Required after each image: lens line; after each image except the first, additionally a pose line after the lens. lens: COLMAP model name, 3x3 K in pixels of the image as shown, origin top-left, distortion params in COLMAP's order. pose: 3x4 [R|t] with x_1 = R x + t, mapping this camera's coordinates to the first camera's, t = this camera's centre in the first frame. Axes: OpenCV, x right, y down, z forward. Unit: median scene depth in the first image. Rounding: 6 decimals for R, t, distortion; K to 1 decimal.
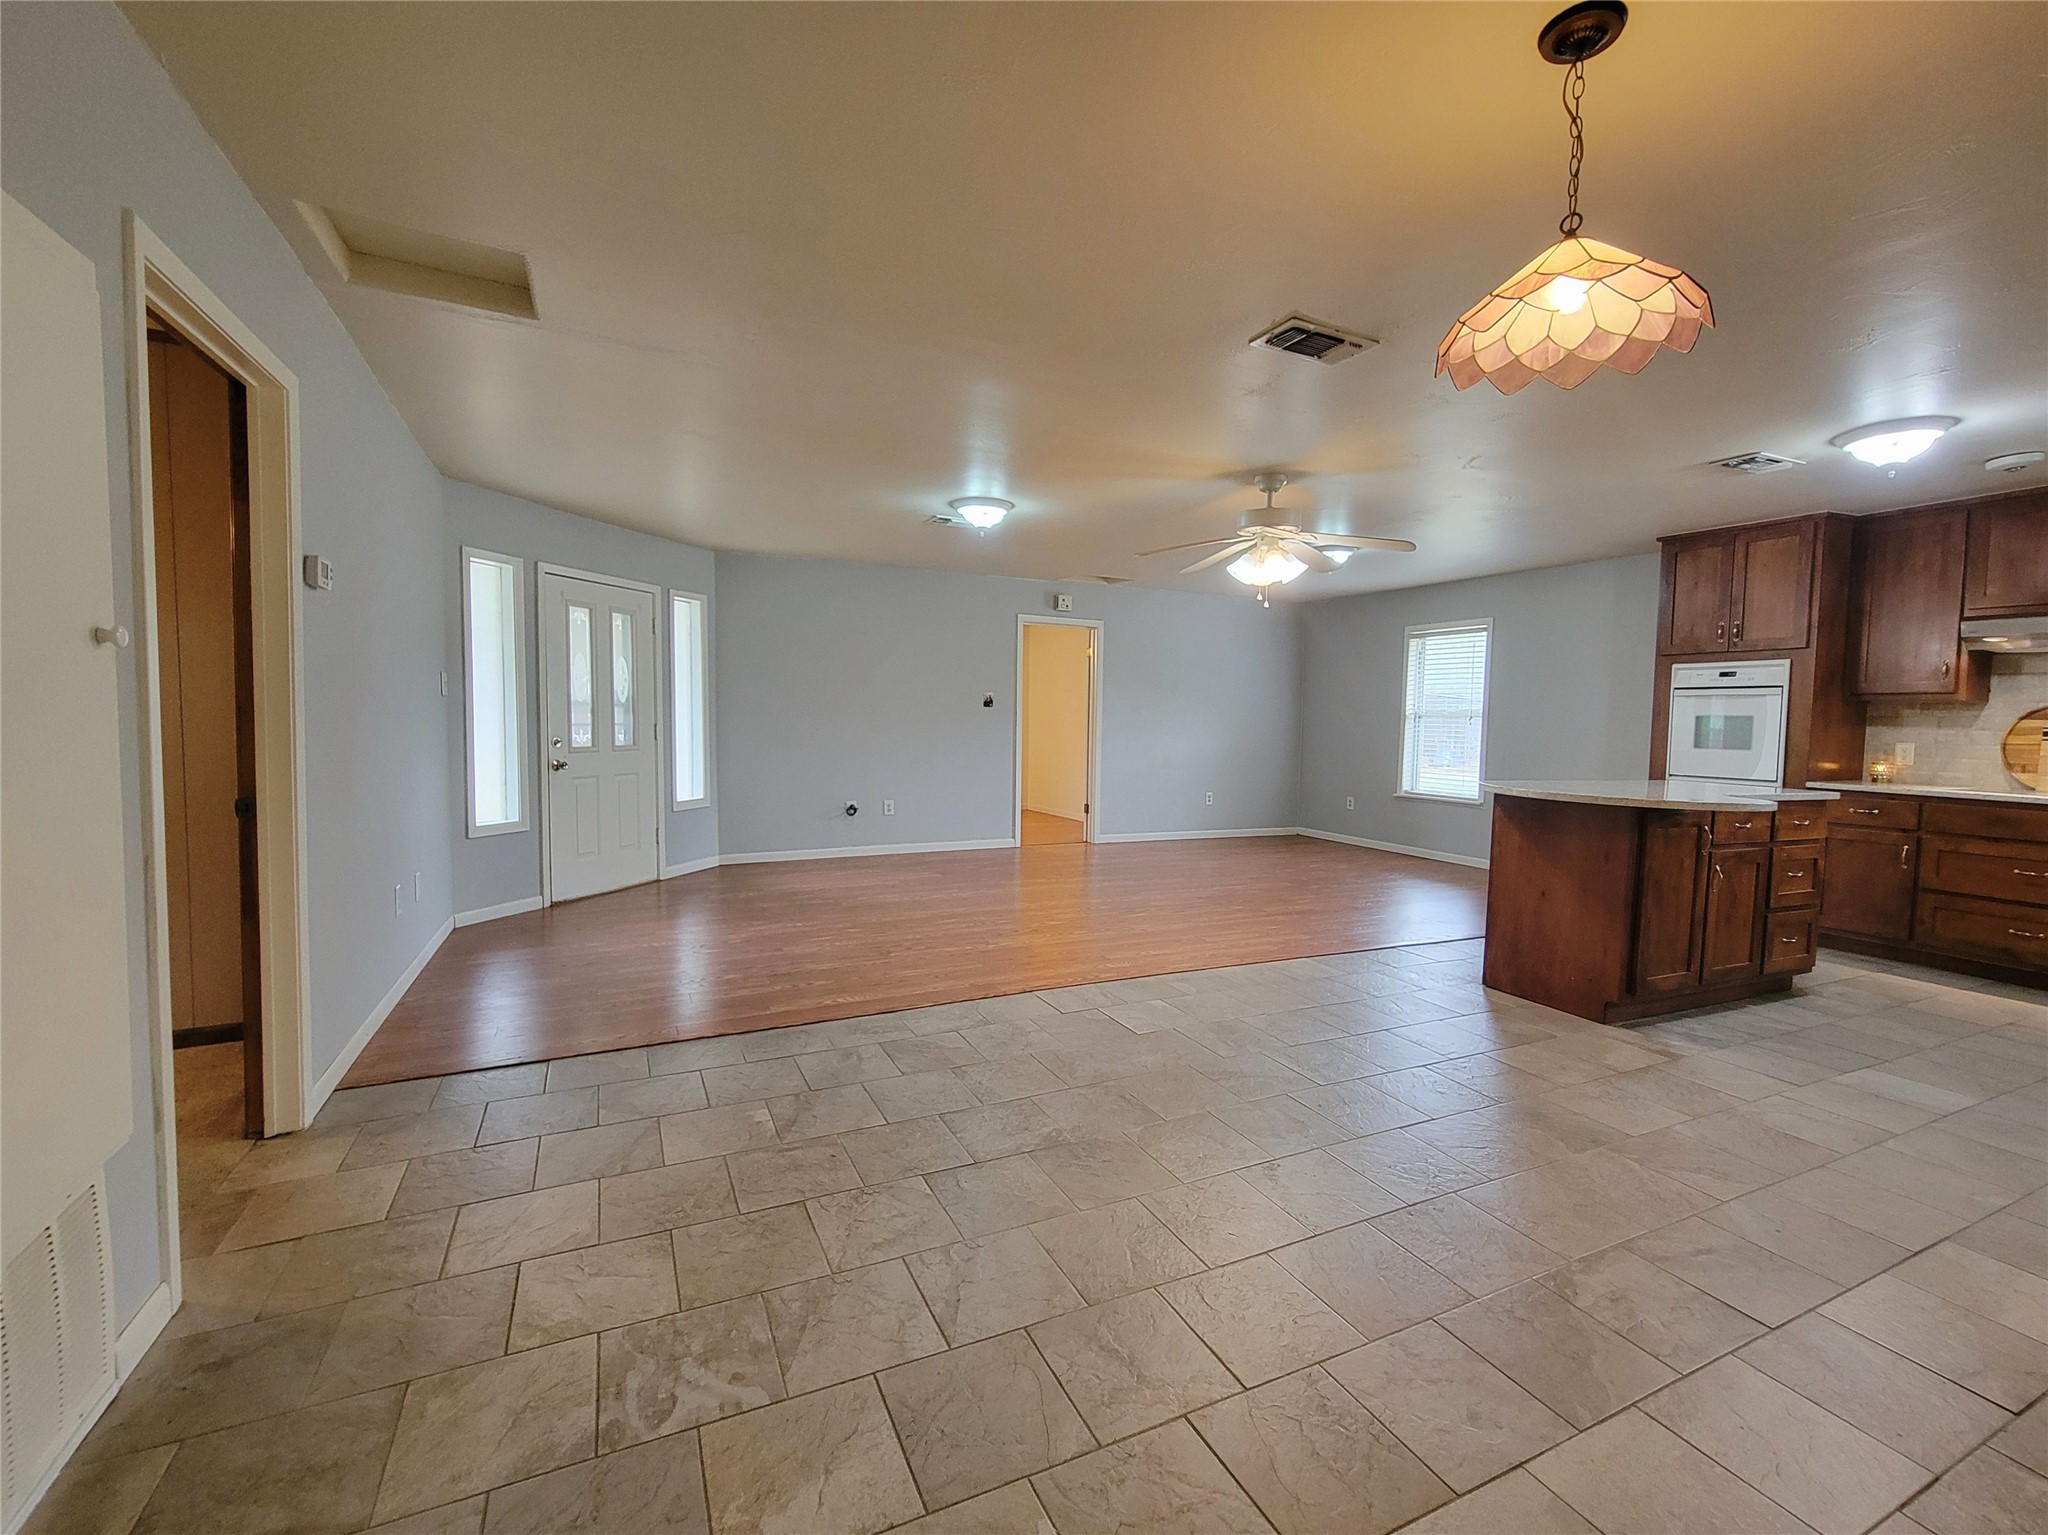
lens RADIAL K [[874.5, 0, 1012.7], [0, 874.5, 765.8], [0, 0, 1]] dist [0.006857, -0.005380]
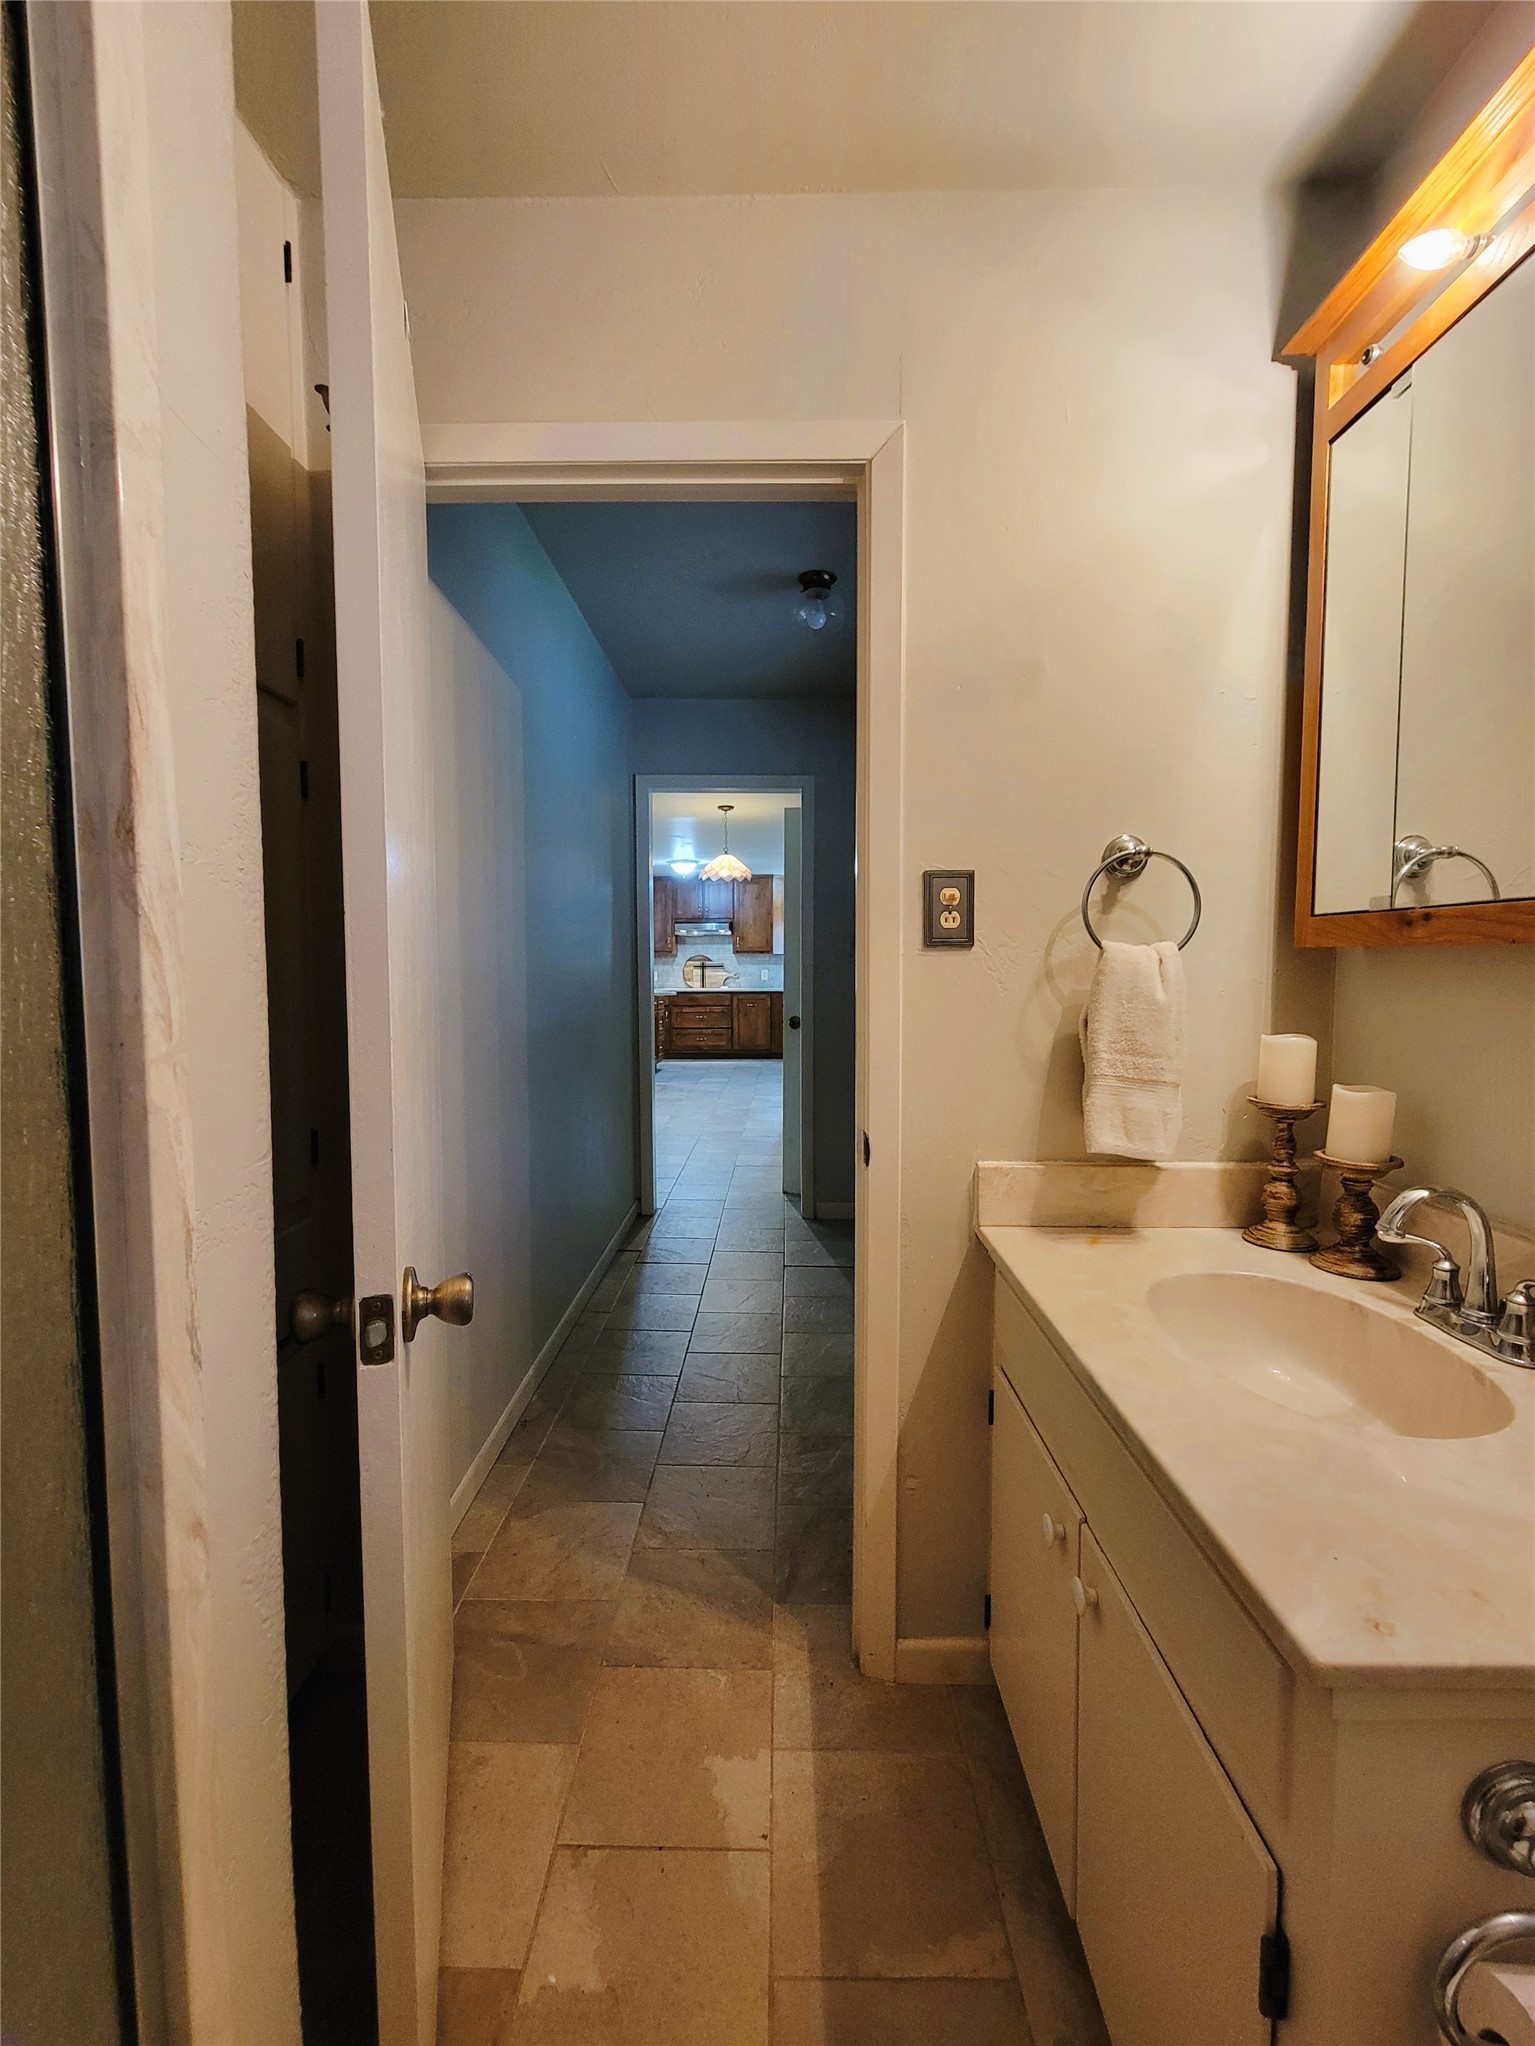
lens RADIAL K [[873.6, 0, 772.1], [0, 873.6, 1013.7], [0, 0, 1]] dist [0.006857, -0.005380]
pose [[0.440961, -0.067057, 0.895017, -1.081008], [0.064483, 0.996995, 0.042928, 0.007771], [-0.895207, 0.038784, 0.443960, -0.385991]]
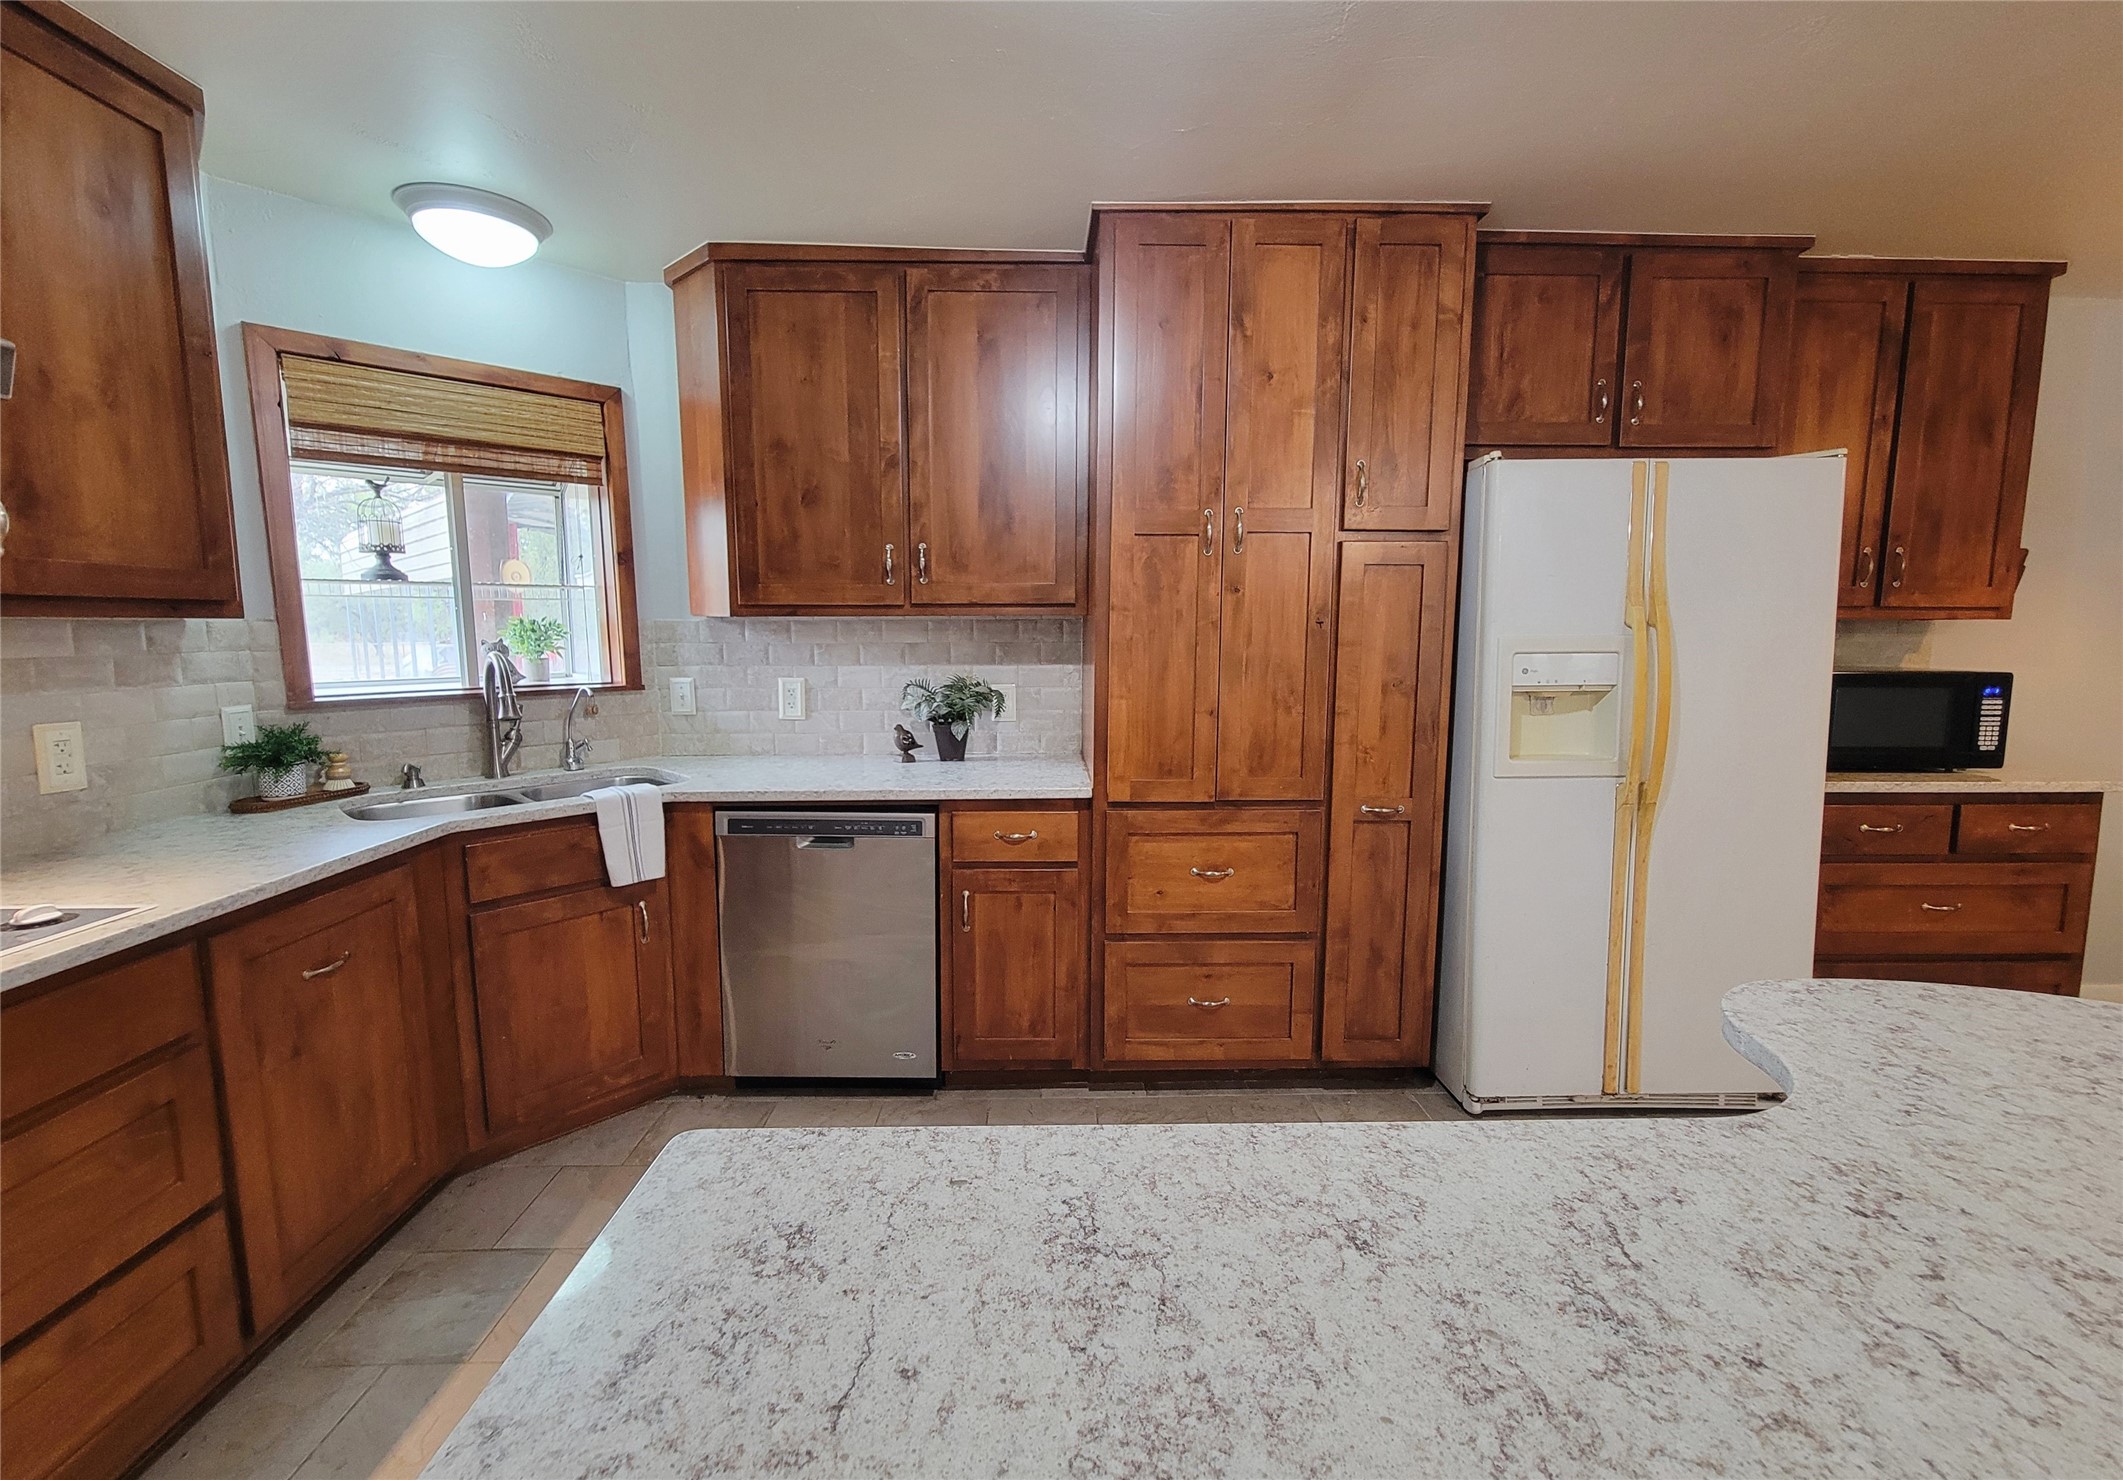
lens RADIAL K [[895.3, 0, 1054.6], [0, 895.3, 730.0], [0, 0, 1]] dist [-0.001786, 0.000196]
pose [[-0.912887, -0.064518, 0.403082, 0.673444], [0.009375, 0.983857, 0.178710, -0.075606], [-0.408106, 0.166921, -0.897545, 0.948482]]
